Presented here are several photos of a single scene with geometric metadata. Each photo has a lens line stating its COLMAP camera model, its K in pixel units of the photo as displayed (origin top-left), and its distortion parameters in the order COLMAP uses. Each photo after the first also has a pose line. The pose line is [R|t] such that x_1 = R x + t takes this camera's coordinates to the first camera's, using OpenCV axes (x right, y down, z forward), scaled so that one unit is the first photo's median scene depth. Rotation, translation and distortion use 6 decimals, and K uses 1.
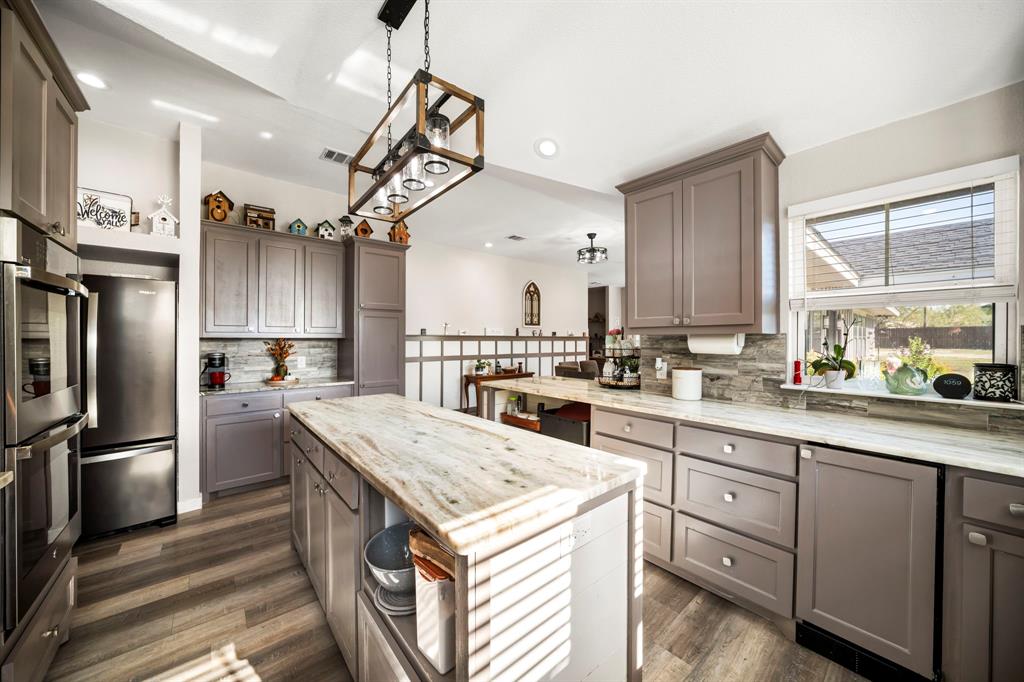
lens RADIAL K [[365.9, 0, 512.0], [0, 365.9, 341.0], [0, 0, 1]] dist [-0.013675, -0.000026]
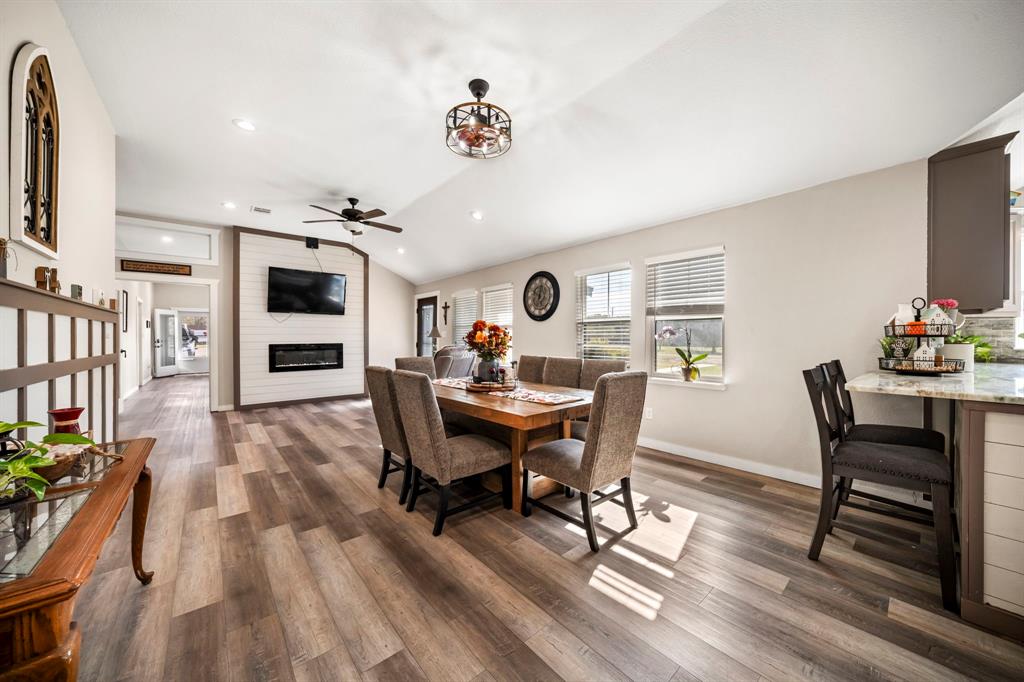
lens RADIAL K [[361.9, 0, 512.0], [0, 361.9, 341.0], [0, 0, 1]] dist [-0.028165, 0.005031]
pose [[-0.004304, -0.007935, 0.999959, -0.457236], [0.000171, 0.999968, 0.007936, 0.048793], [-0.999991, 0.000205, -0.004302, 1.891015]]
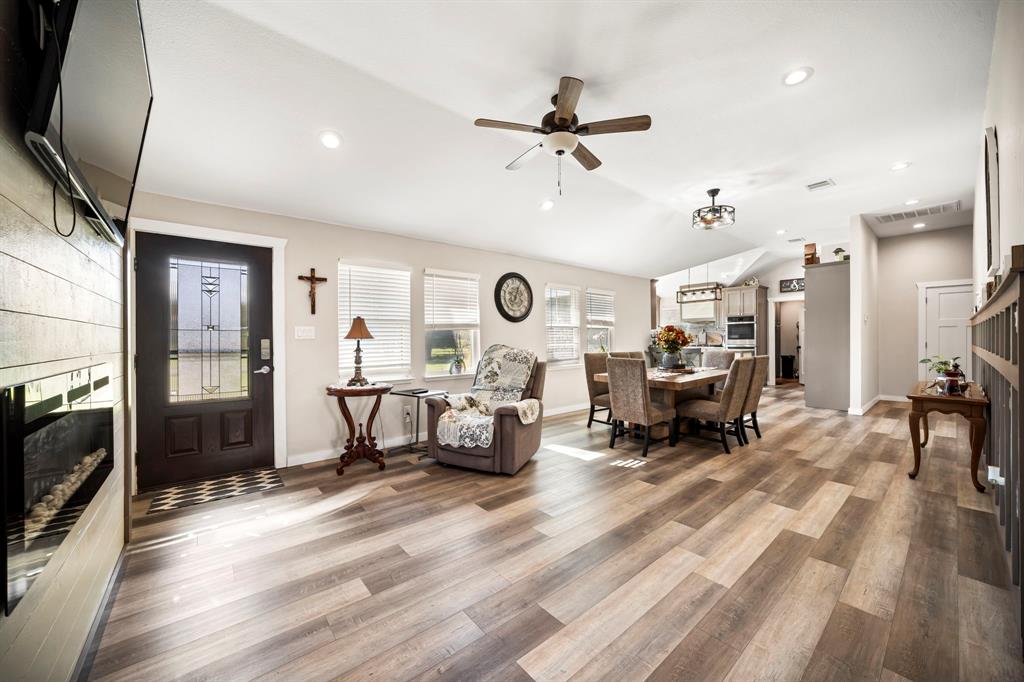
lens RADIAL K [[381.5, 0, 512.0], [0, 381.5, 341.0], [0, 0, 1]] dist [-0.013459, 0.000013]
pose [[-0.999984, 0.004500, 0.003444, 1.280874], [0.004523, 0.999968, 0.006576, 0.046257], [-0.003414, 0.006592, -0.999972, 3.587281]]
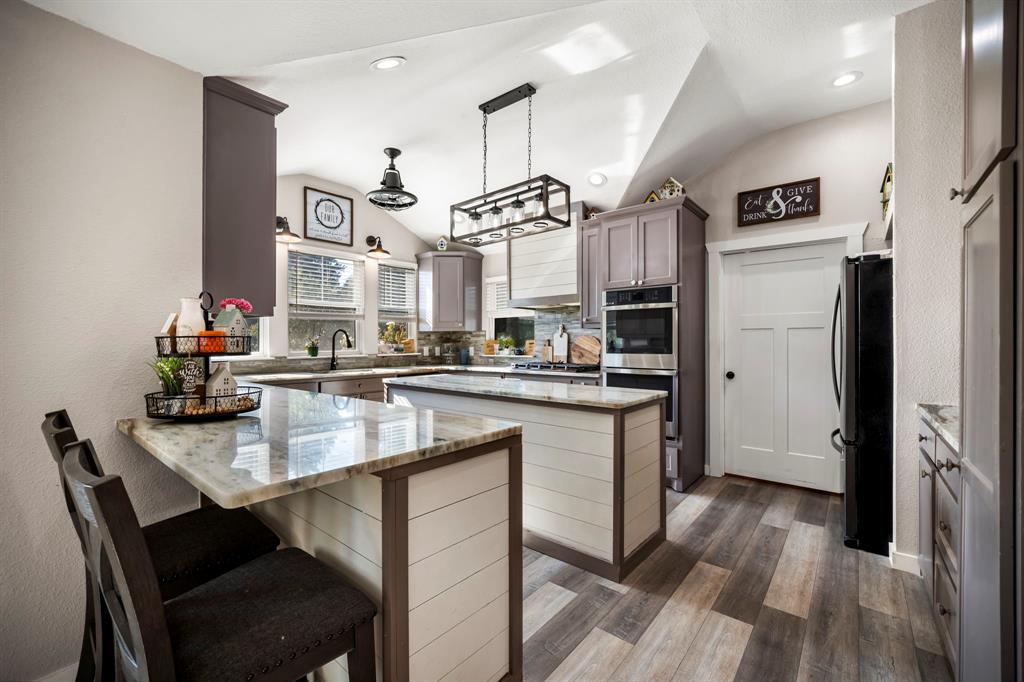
lens RADIAL K [[425.7, 0, 512.0], [0, 425.7, 341.0], [0, 0, 1]] dist [-0.015150, 0.009066]
pose [[-0.984216, 0.001003, -0.176968, 0.003012], [0.001126, 0.999999, -0.000595, 0.027532], [0.176967, -0.000785, -0.984216, 1.628640]]
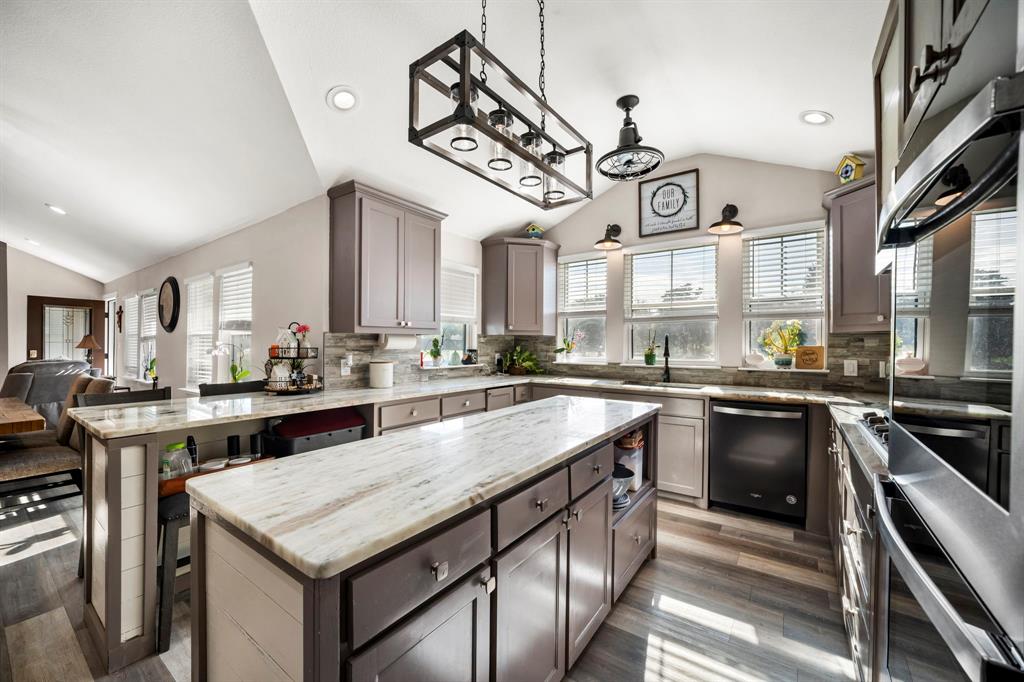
lens RADIAL K [[401.4, 0, 514.3], [0, 401.4, 345.4], [0, 0, 1]] dist [-0.010724, 0.000348]
pose [[-0.251761, -0.008808, 0.967749, -0.741126], [-0.000929, 0.999960, 0.008859, 0.006276], [-0.967789, 0.001331, -0.251759, 0.739133]]
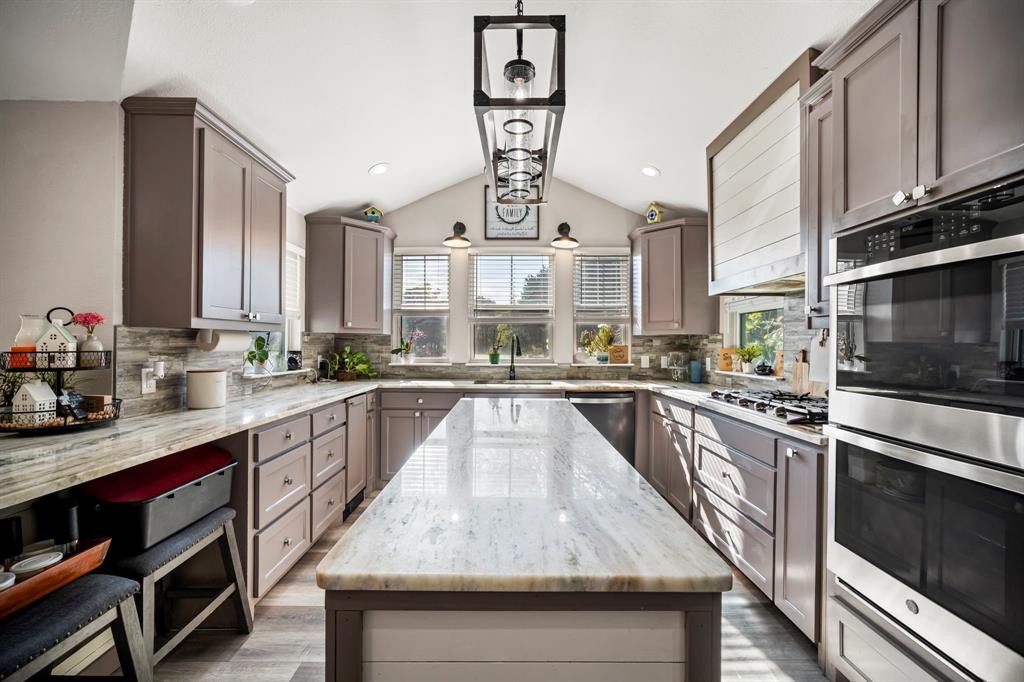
lens RADIAL K [[425.7, 0, 512.0], [0, 425.7, 341.0], [0, 0, 1]] dist [-0.015150, 0.009066]
pose [[-0.767553, -0.001237, 0.640985, -0.545011], [-0.003277, 0.999993, -0.001995, 0.006057], [-0.640978, -0.003632, -0.767551, 1.052900]]
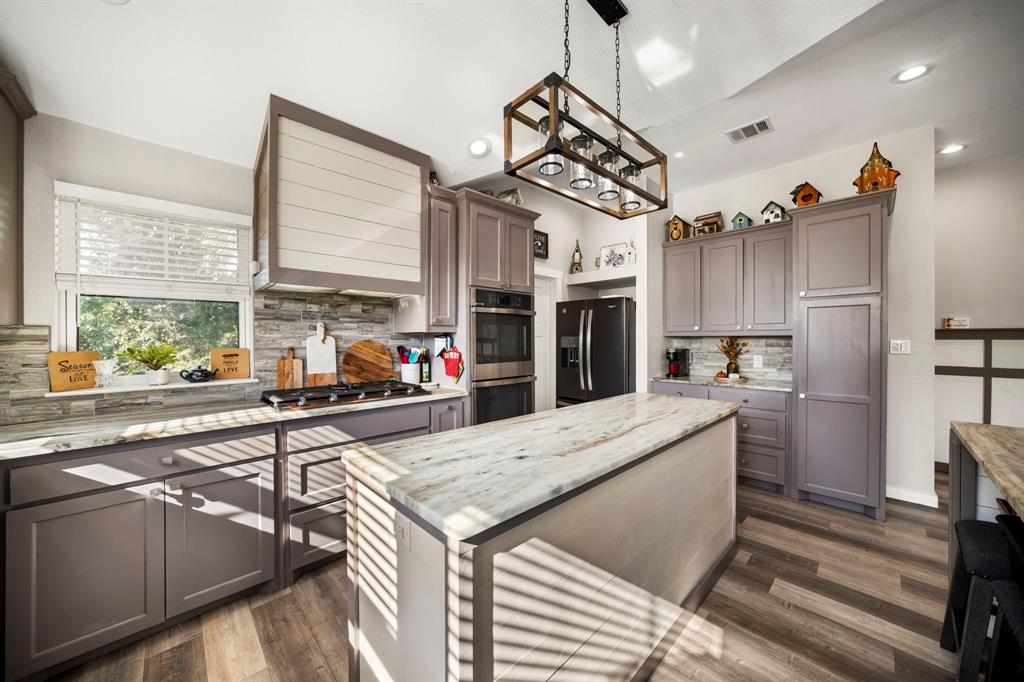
lens RADIAL K [[361.9, 0, 512.0], [0, 361.9, 341.0], [0, 0, 1]] dist [-0.028165, 0.005031]
pose [[0.065660, 0.005878, -0.997825, 0.398779], [-0.000996, 0.999983, 0.005825, 0.001022], [0.997842, 0.000611, 0.065665, 0.415215]]
